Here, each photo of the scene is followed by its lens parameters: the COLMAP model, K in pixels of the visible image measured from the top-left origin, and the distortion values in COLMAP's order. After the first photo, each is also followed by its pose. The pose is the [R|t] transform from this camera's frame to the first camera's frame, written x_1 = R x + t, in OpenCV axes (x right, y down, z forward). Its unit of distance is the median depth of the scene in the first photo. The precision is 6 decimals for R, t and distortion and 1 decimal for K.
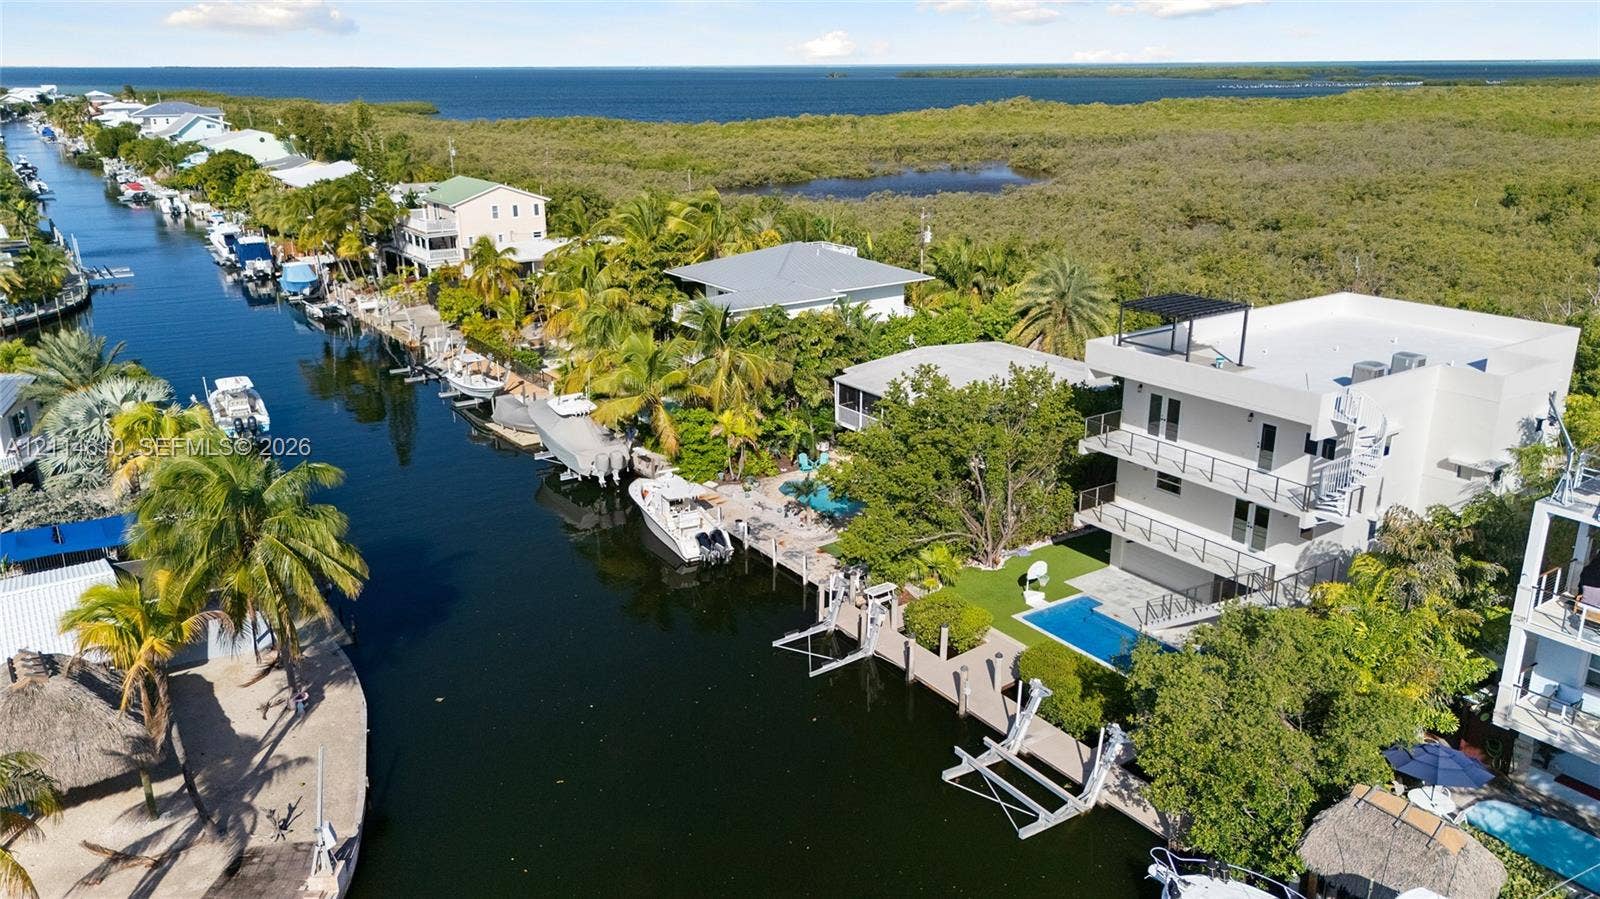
lens RADIAL K [[1166.8, 0, 800.0], [0, 1166.8, 449.5], [0, 0, 1]] dist [0.004881, 0.001457]
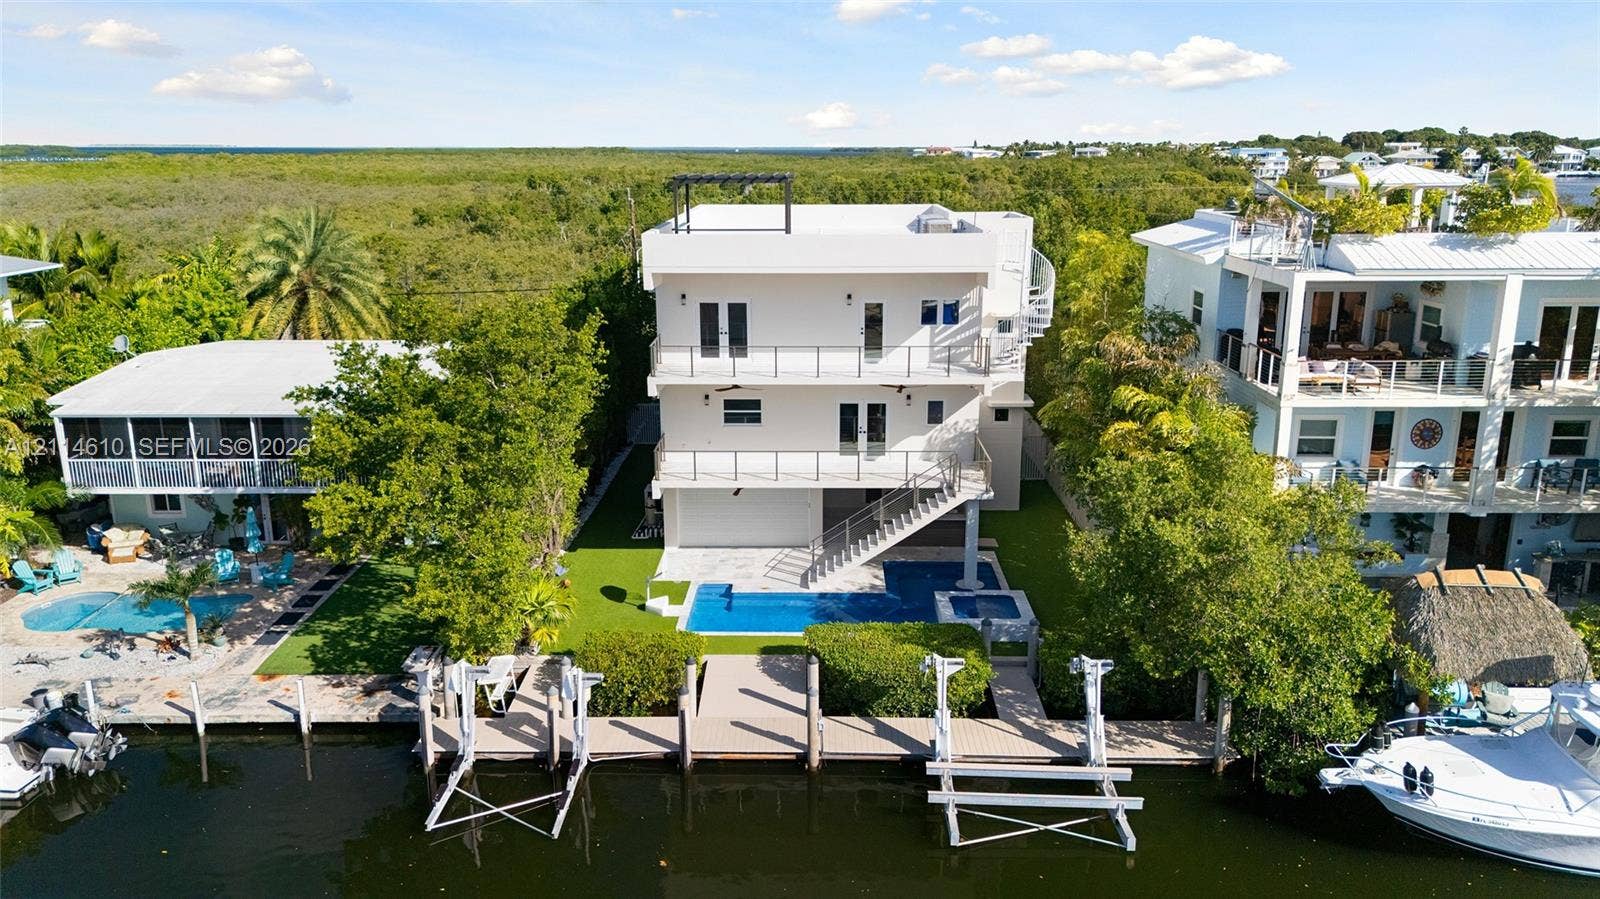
lens RADIAL K [[1166.8, 0, 800.0], [0, 1166.8, 449.5], [0, 0, 1]] dist [0.004881, 0.001457]
pose [[0.559258, -0.200063, 0.804491, -0.318263], [0.250254, 0.965912, 0.066237, 0.012121], [-0.790319, 0.164284, 0.590260, 0.550701]]
